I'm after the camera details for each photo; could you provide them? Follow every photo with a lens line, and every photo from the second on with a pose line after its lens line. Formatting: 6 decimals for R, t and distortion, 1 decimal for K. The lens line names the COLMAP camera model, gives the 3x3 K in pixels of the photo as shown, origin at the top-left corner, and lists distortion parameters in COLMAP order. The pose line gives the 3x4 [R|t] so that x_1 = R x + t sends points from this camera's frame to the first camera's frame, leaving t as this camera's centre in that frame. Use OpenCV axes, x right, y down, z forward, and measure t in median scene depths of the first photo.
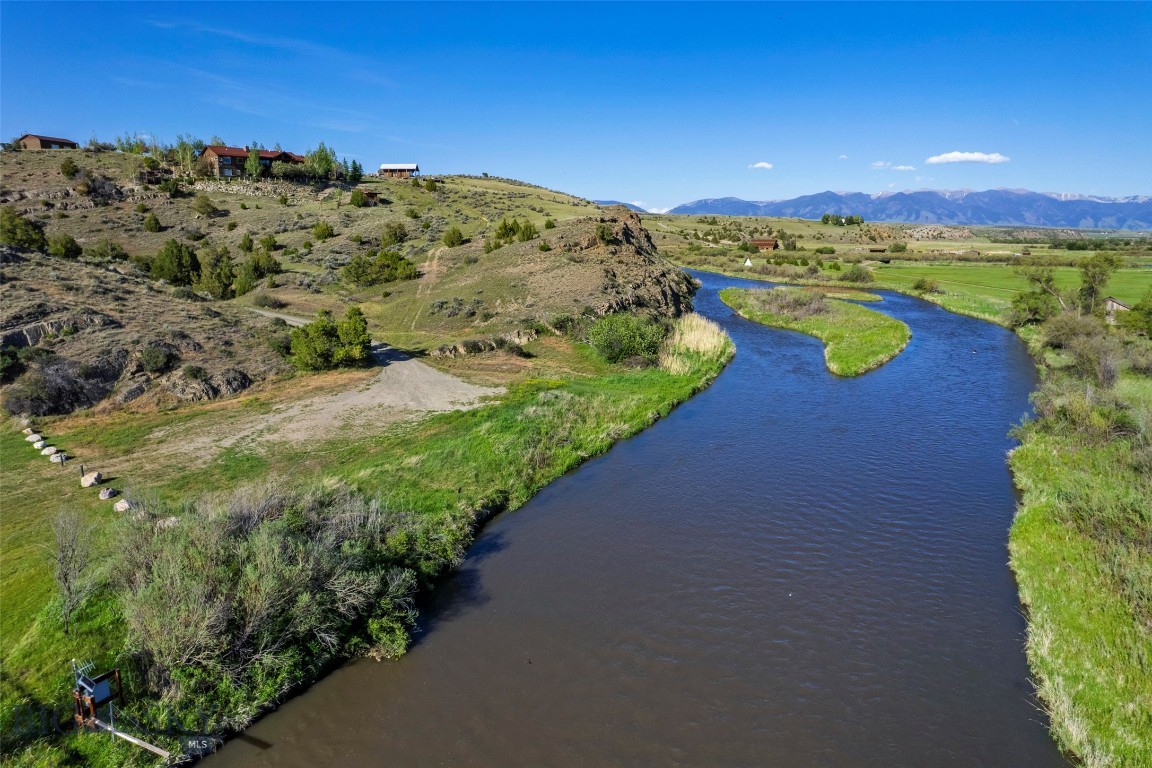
lens RADIAL K [[739.8, 0, 570.5], [0, 739.8, 395.4], [0, 0, 1]] dist [-0.070546, 0.054505]
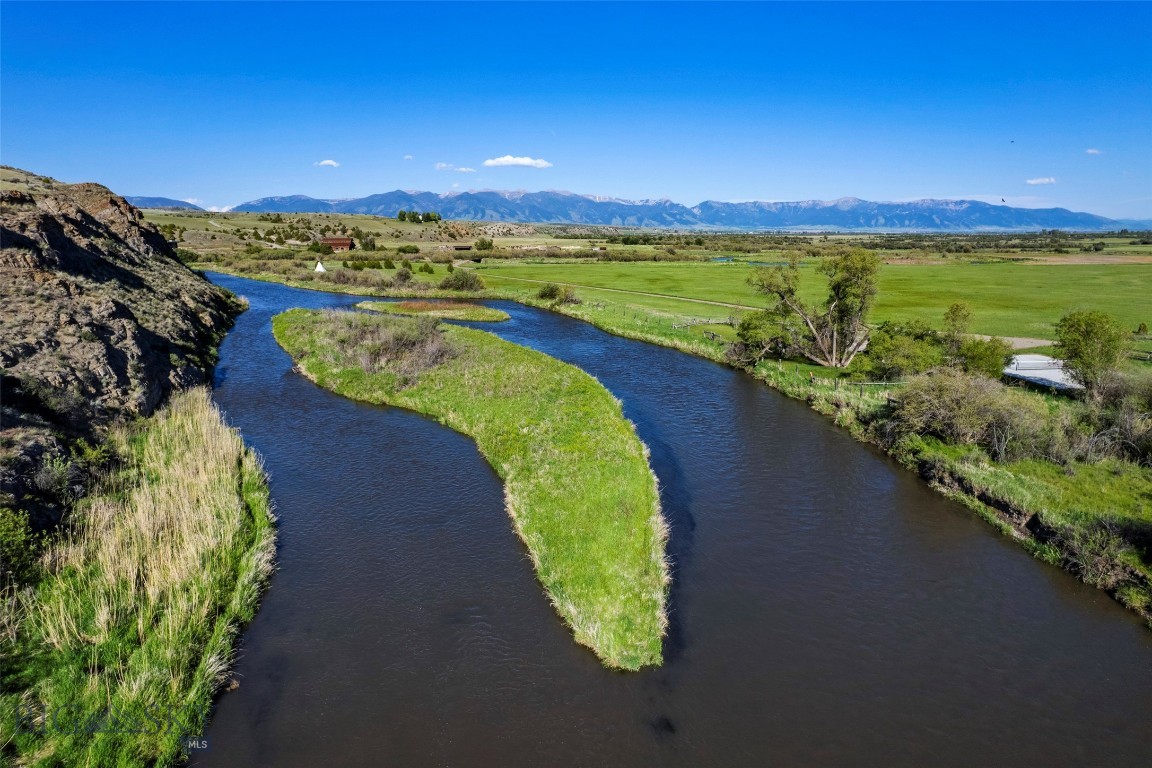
lens RADIAL K [[739.8, 0, 565.1], [0, 739.8, 389.9], [0, 0, 1]] dist [-0.070546, 0.054505]
pose [[0.854833, -0.107459, 0.507654, 0.029722], [0.110674, 0.993568, 0.023953, -0.021935], [-0.506963, 0.035709, 0.861228, 0.107436]]
